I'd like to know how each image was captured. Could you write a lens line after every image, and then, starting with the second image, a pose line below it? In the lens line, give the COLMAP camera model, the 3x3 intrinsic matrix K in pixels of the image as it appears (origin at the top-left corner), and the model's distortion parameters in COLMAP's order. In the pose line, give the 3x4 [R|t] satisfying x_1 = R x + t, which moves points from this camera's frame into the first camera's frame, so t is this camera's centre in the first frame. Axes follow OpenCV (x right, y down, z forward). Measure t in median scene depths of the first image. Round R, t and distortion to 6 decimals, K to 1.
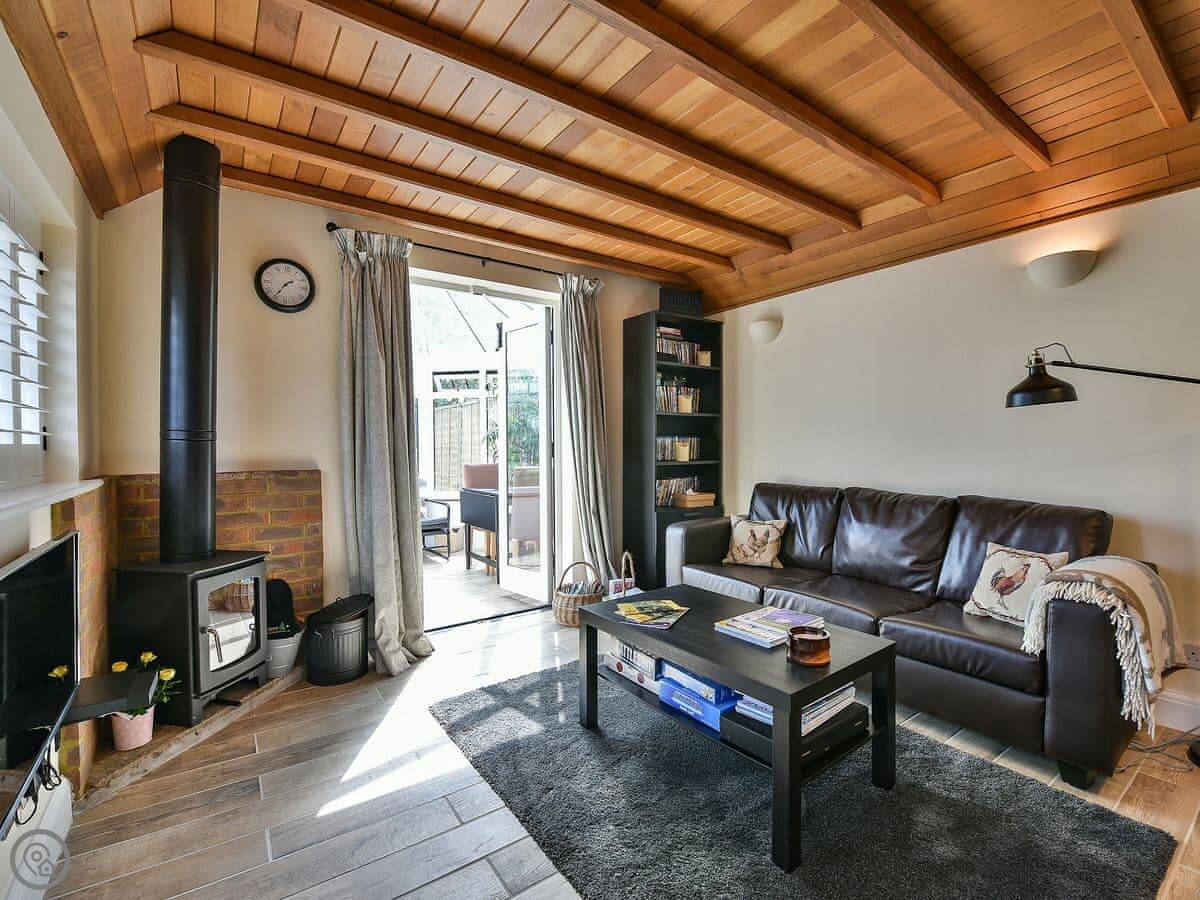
lens RADIAL K [[544.8, 0, 624.0], [0, 544.8, 446.9], [0, 0, 1]] dist [-0.003075, 0.000057]
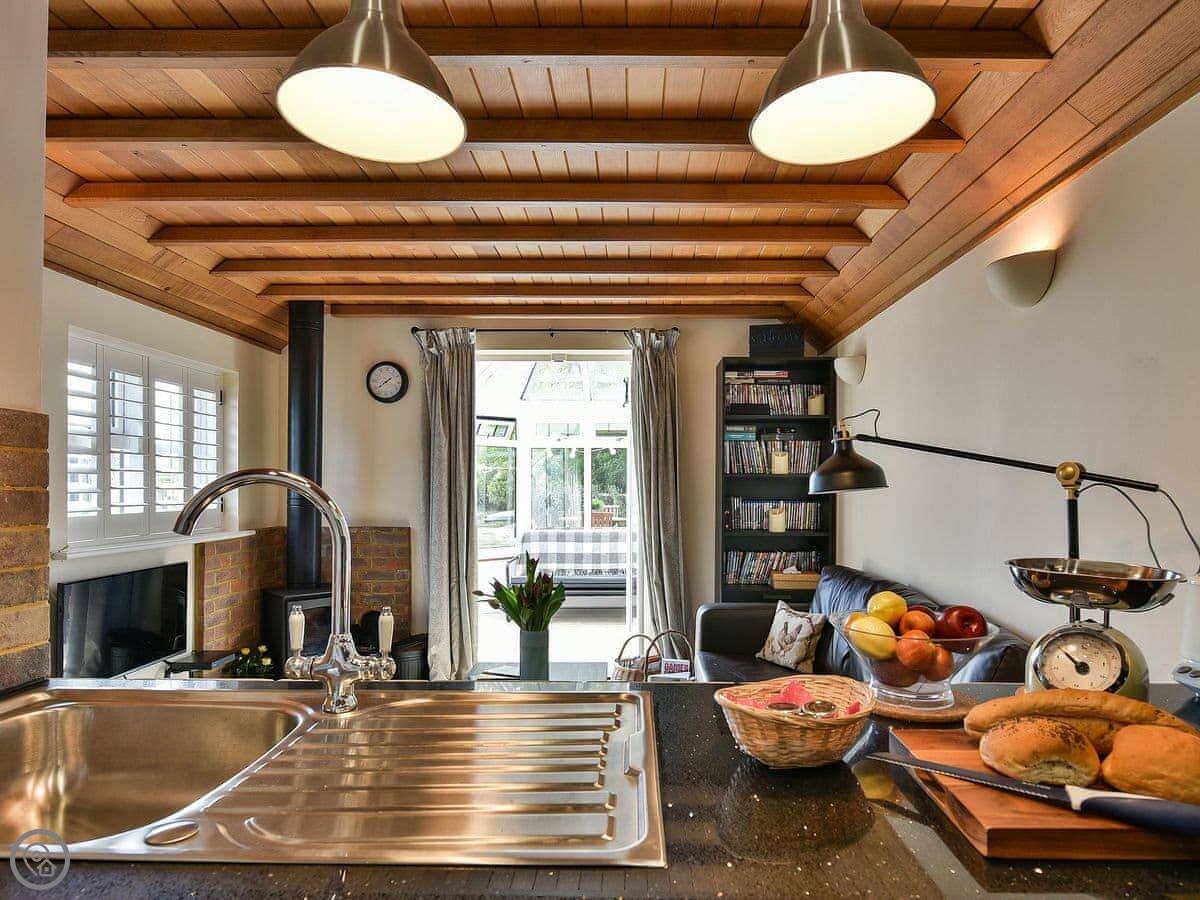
lens RADIAL K [[691.8, 0, 601.4], [0, 691.8, 486.9], [0, 0, 1]] dist [0.024924, -0.000368]
pose [[0.800791, 0.008840, -0.598878, 0.743915], [-0.011730, 0.999931, -0.000925, -0.053854], [0.598828, 0.007766, 0.800840, -0.000667]]
